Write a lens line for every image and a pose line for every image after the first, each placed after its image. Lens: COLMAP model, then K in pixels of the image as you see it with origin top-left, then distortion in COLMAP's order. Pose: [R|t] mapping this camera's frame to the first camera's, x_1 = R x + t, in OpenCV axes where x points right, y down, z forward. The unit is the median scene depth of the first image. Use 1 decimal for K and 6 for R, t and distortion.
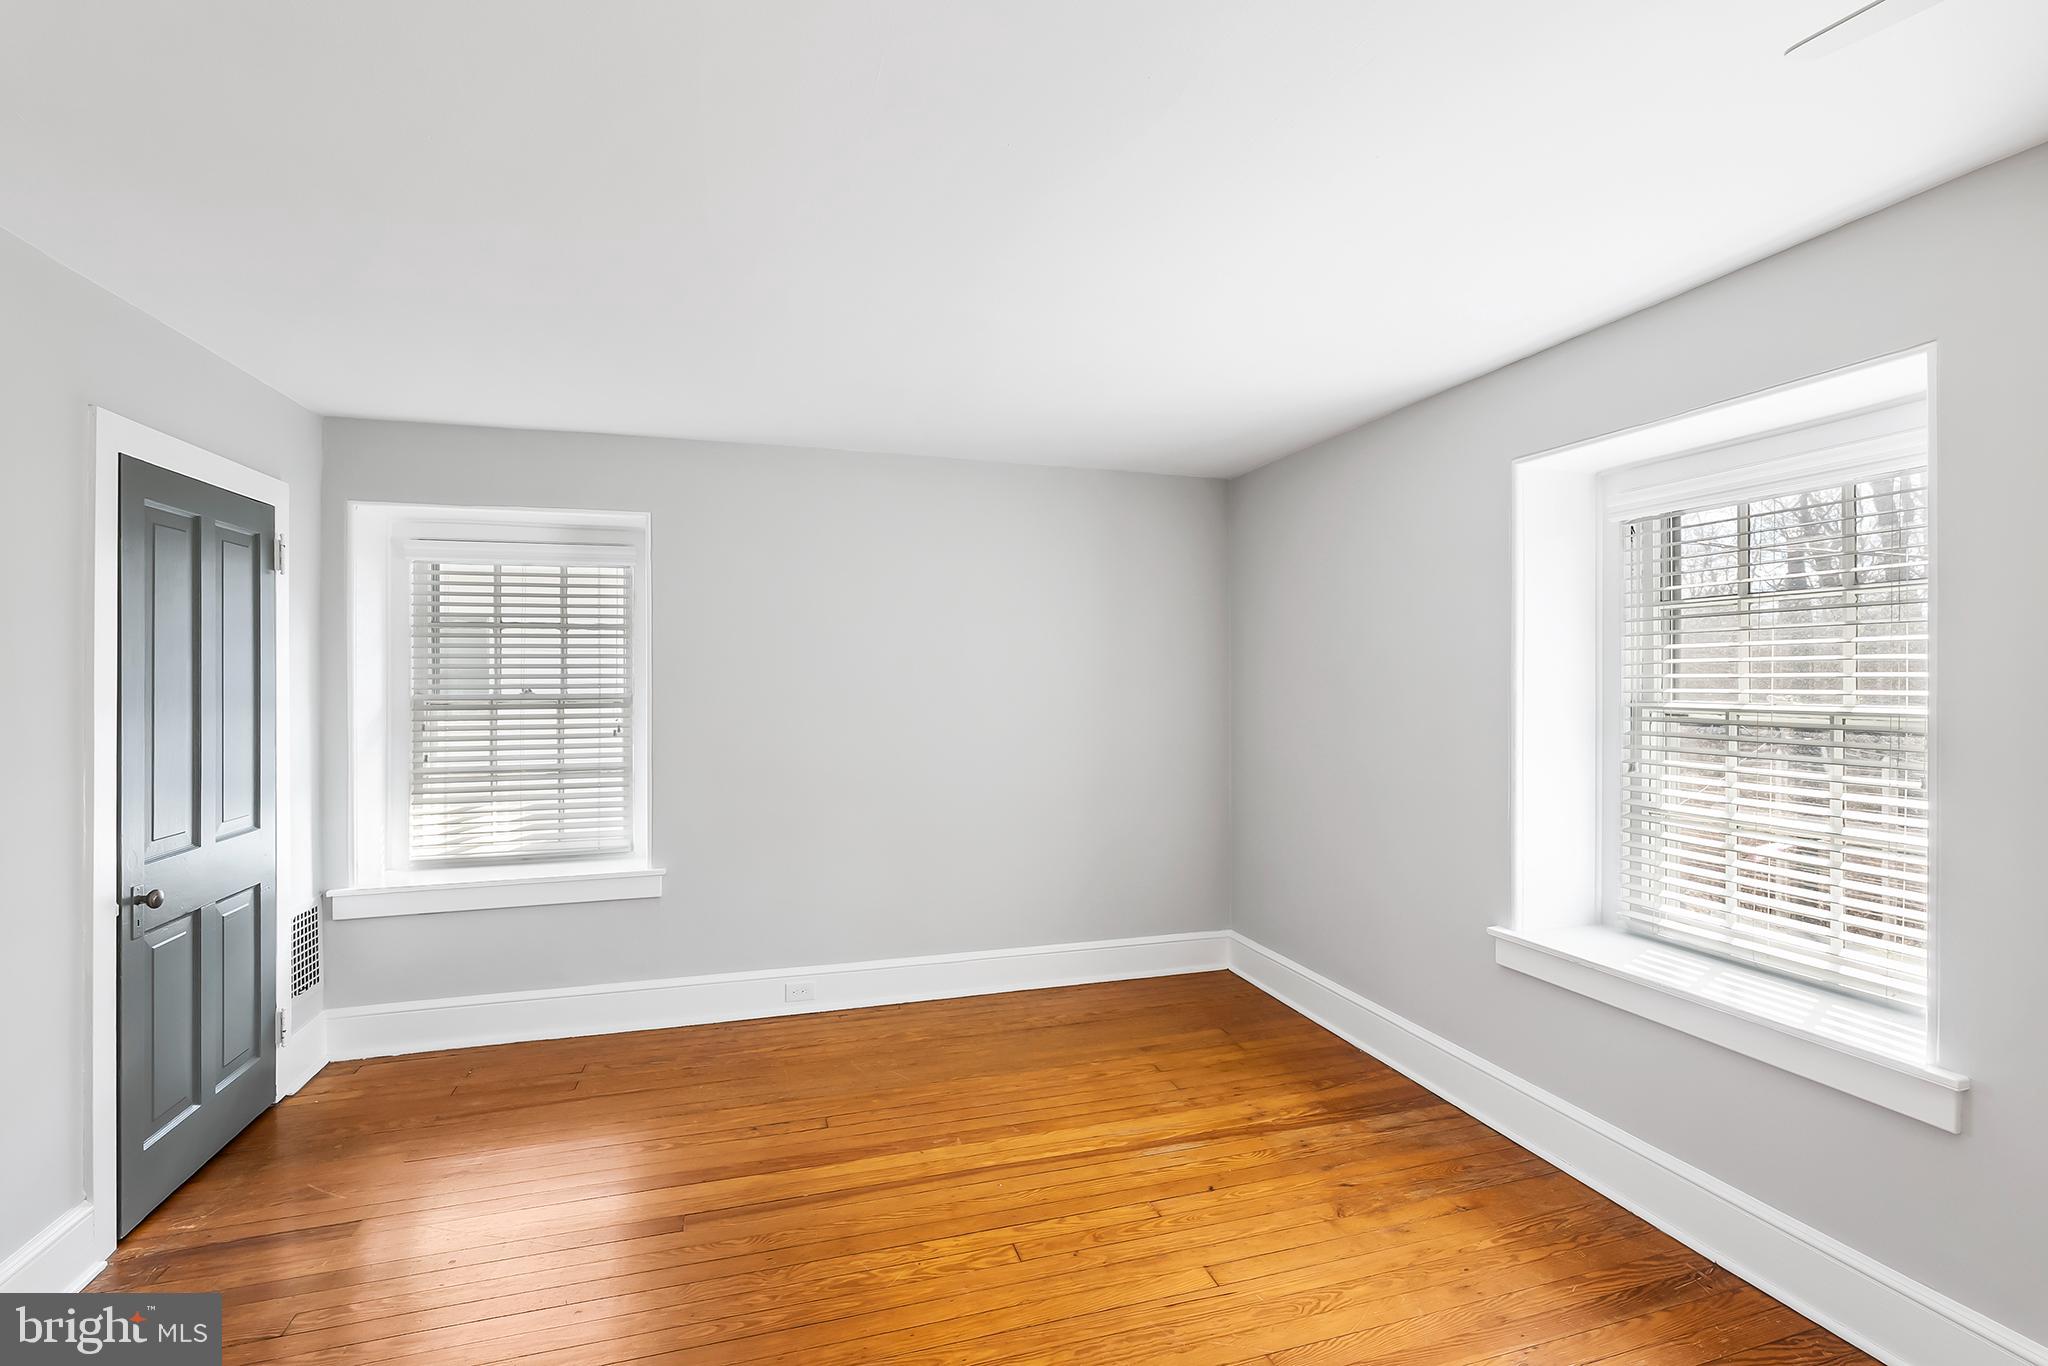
lens RADIAL K [[918.5, 0, 1024.0], [0, 918.5, 683.0], [0, 0, 1]] dist [-0.001212, 0.000002]
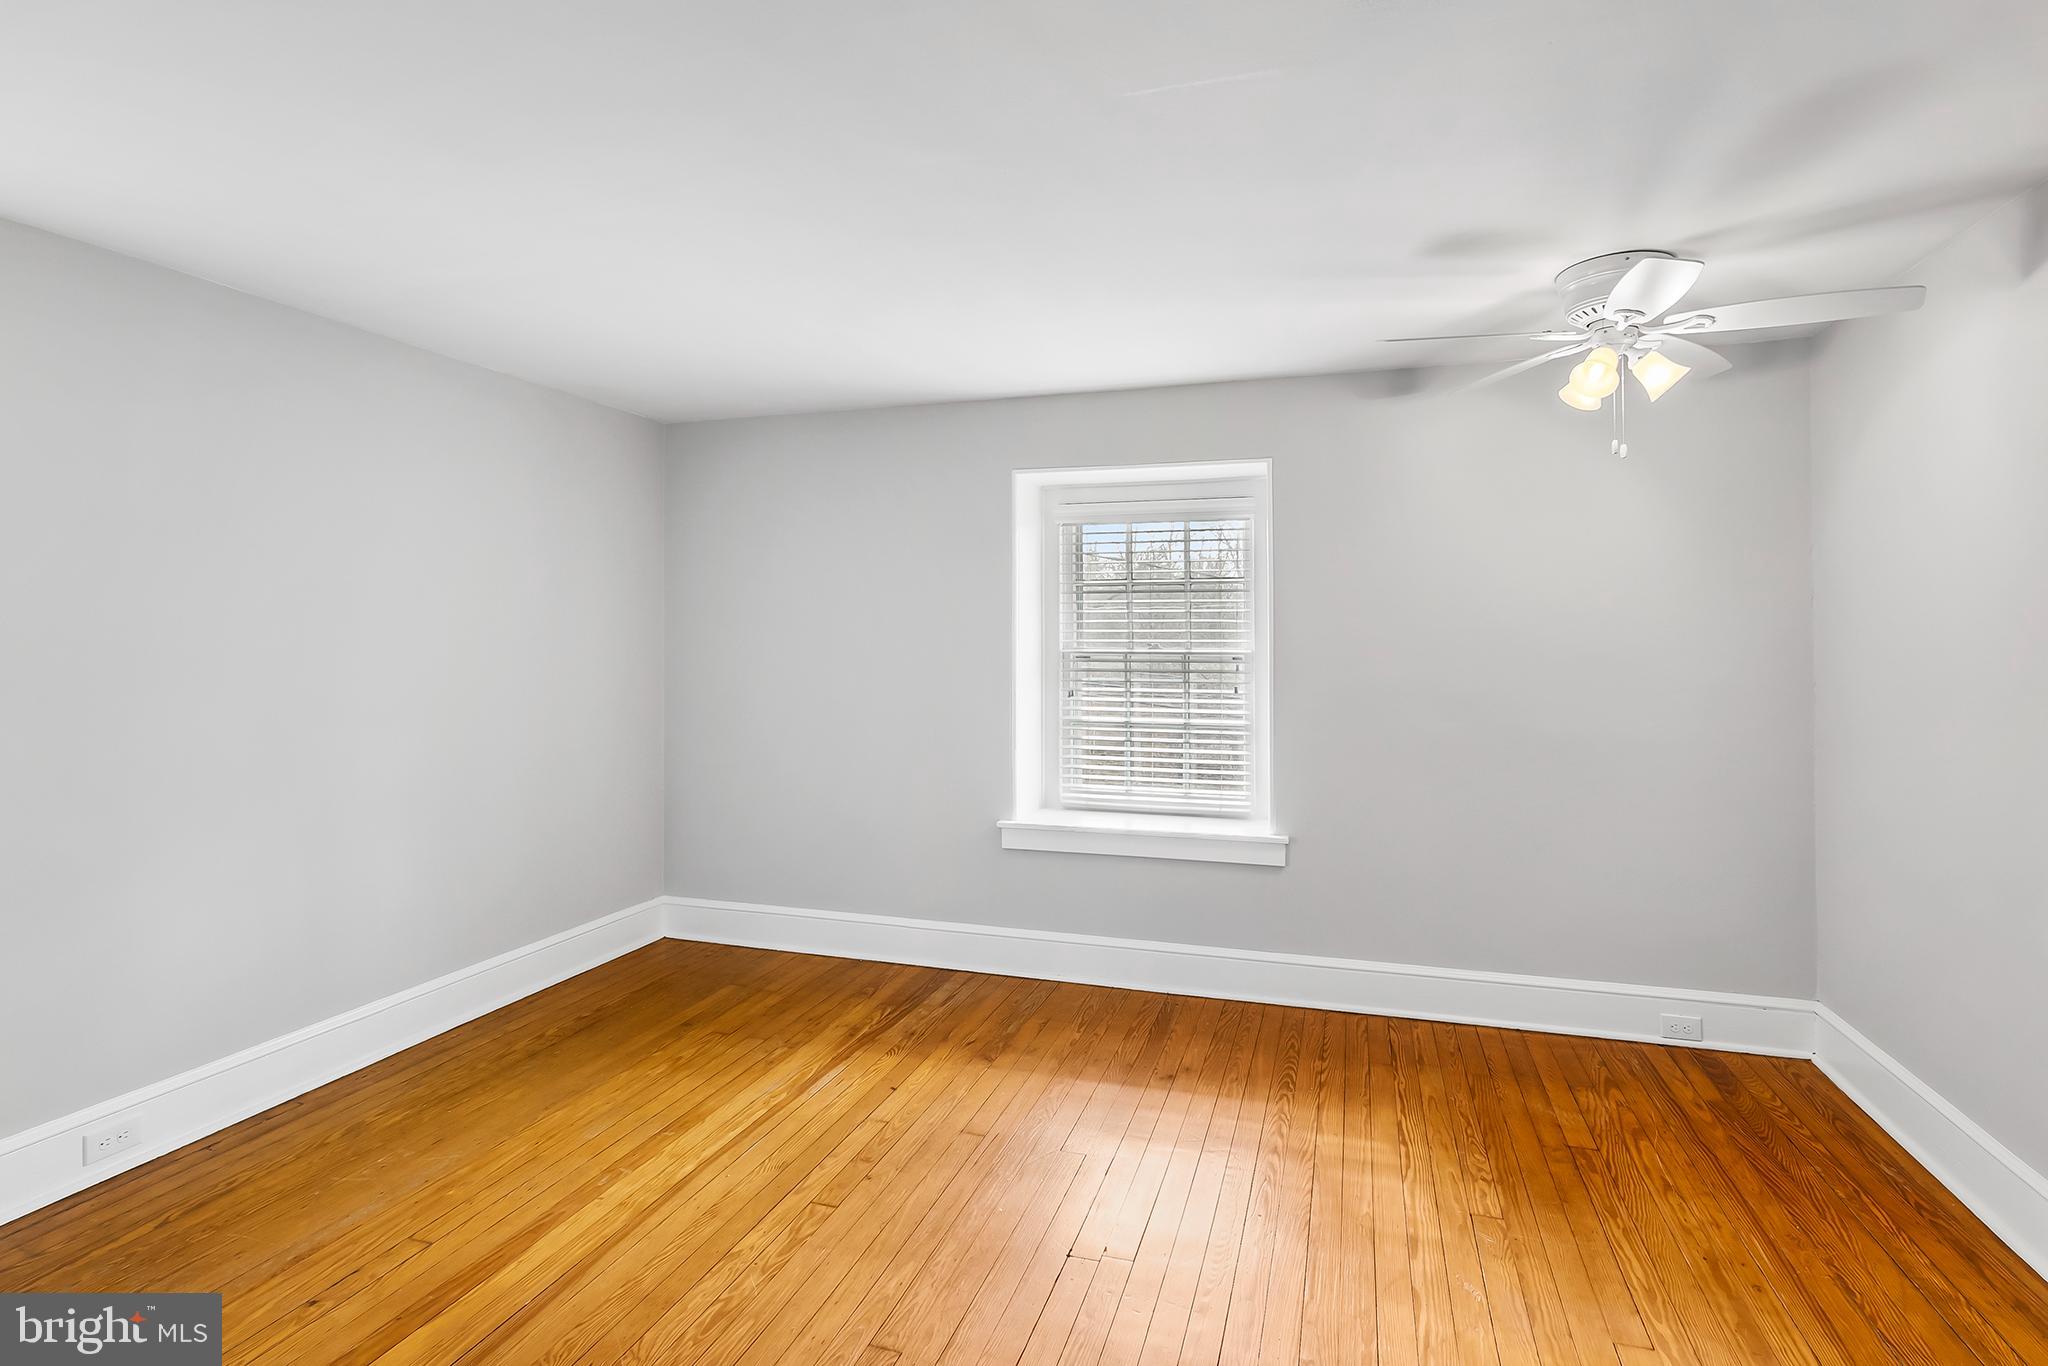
lens RADIAL K [[969.0, 0, 1065.3], [0, 969.0, 645.1], [0, 0, 1]] dist [0.000783, 0.000277]
pose [[0.547117, -0.004141, 0.837046, -0.597707], [-0.000194, 0.999987, 0.005074, 0.009149], [-0.837056, -0.002938, 0.547109, 0.171471]]
